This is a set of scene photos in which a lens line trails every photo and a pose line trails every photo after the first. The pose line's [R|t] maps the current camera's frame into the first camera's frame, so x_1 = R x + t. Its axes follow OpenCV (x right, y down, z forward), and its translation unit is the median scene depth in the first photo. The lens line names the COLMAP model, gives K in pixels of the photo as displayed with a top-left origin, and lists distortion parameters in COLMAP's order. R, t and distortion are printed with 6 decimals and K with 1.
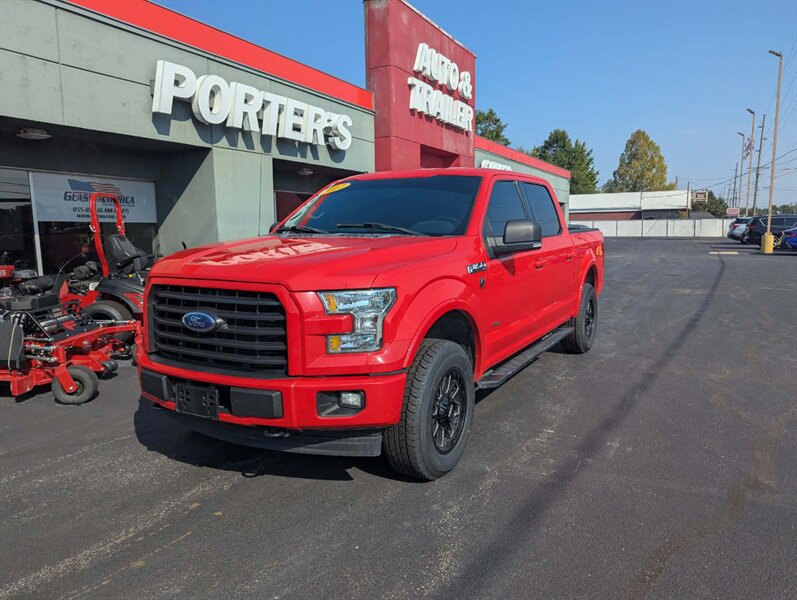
lens RADIAL K [[562.5, 0, 406.2], [0, 562.5, 301.2], [0, 0, 1]] dist [0.046402, -0.038760]
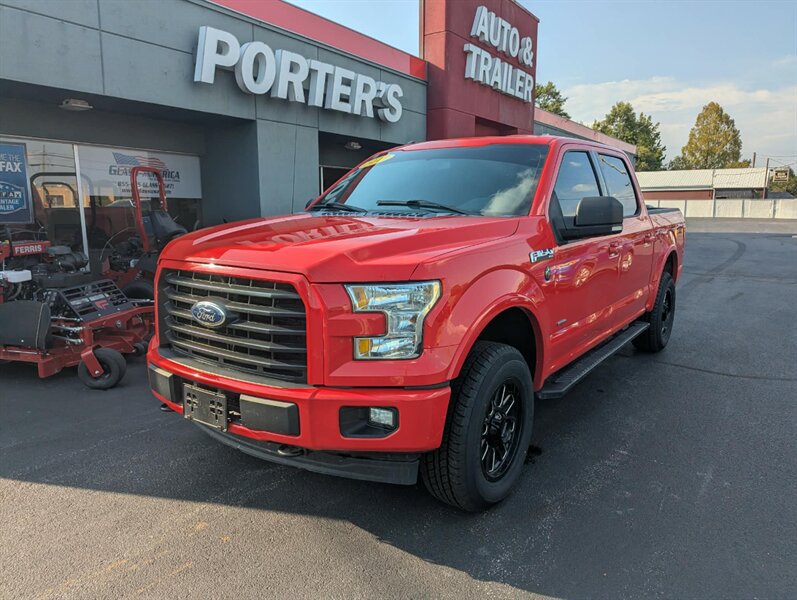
lens RADIAL K [[560.0, 0, 392.2], [0, 560.0, 299.4], [0, 0, 1]] dist [0.050796, -0.043770]
pose [[0.993409, 0.028413, -0.111042, 0.000919], [-0.024387, 0.999001, 0.037447, -0.009271], [0.111995, -0.034492, 0.993110, 0.071369]]
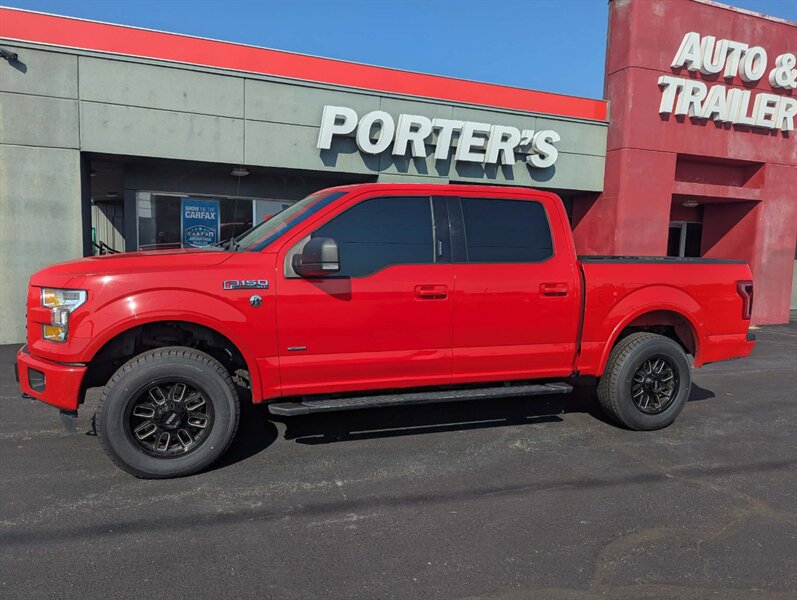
lens RADIAL K [[560.0, 0, 392.2], [0, 560.0, 299.4], [0, 0, 1]] dist [0.050796, -0.043770]
pose [[0.757765, 0.093650, -0.645772, 0.435547], [-0.118804, 0.992907, 0.004583, -0.033487], [0.641621, 0.073247, 0.763517, 0.188152]]
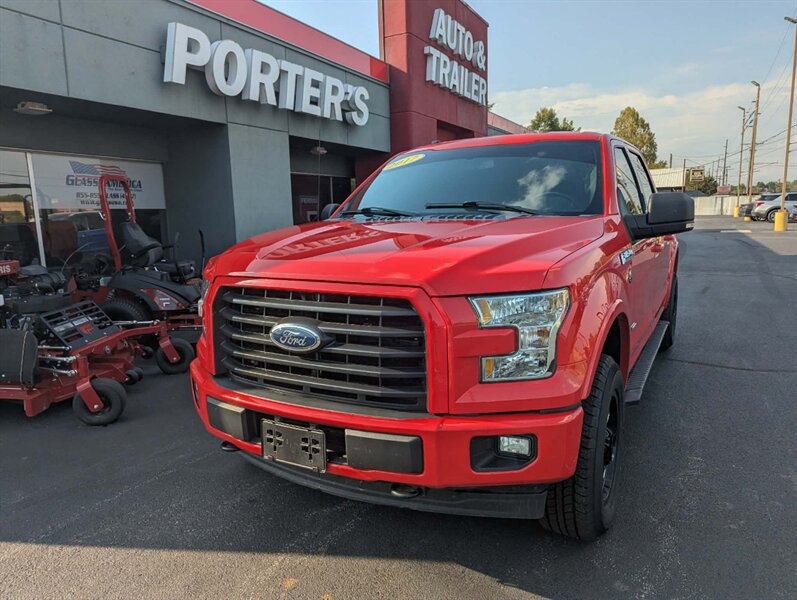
lens RADIAL K [[561.2, 0, 385.7], [0, 561.2, 302.7], [0, 0, 1]] dist [0.043331, -0.032308]
pose [[0.999841, -0.015054, -0.009602, -0.089073], [0.015343, 0.999406, 0.030868, -0.011313], [0.009131, -0.031011, 0.999477, 0.101806]]
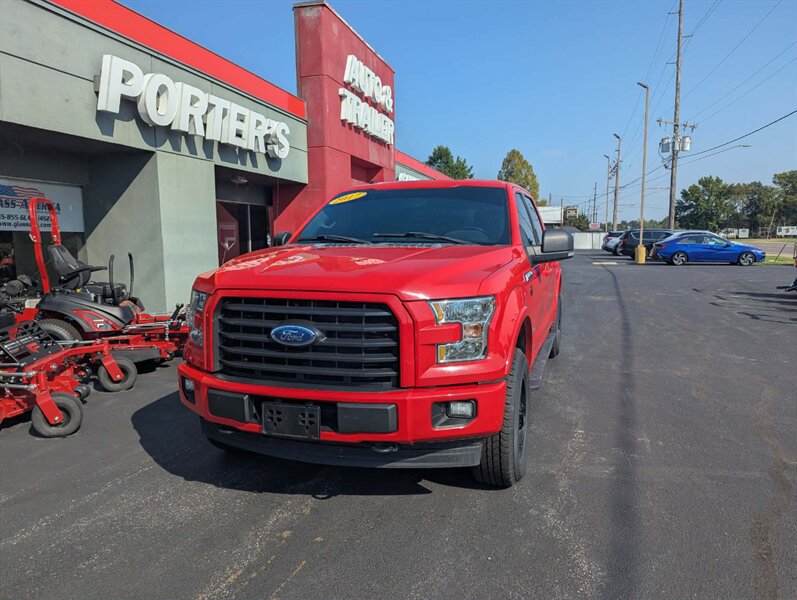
lens RADIAL K [[562.5, 0, 406.2], [0, 562.5, 301.2], [0, 0, 1]] dist [0.046402, -0.038760]
pose [[0.979541, -0.019008, 0.200346, -0.136689], [0.023215, 0.999556, -0.018675, 0.000442], [-0.199902, 0.022944, 0.979547, 0.016198]]
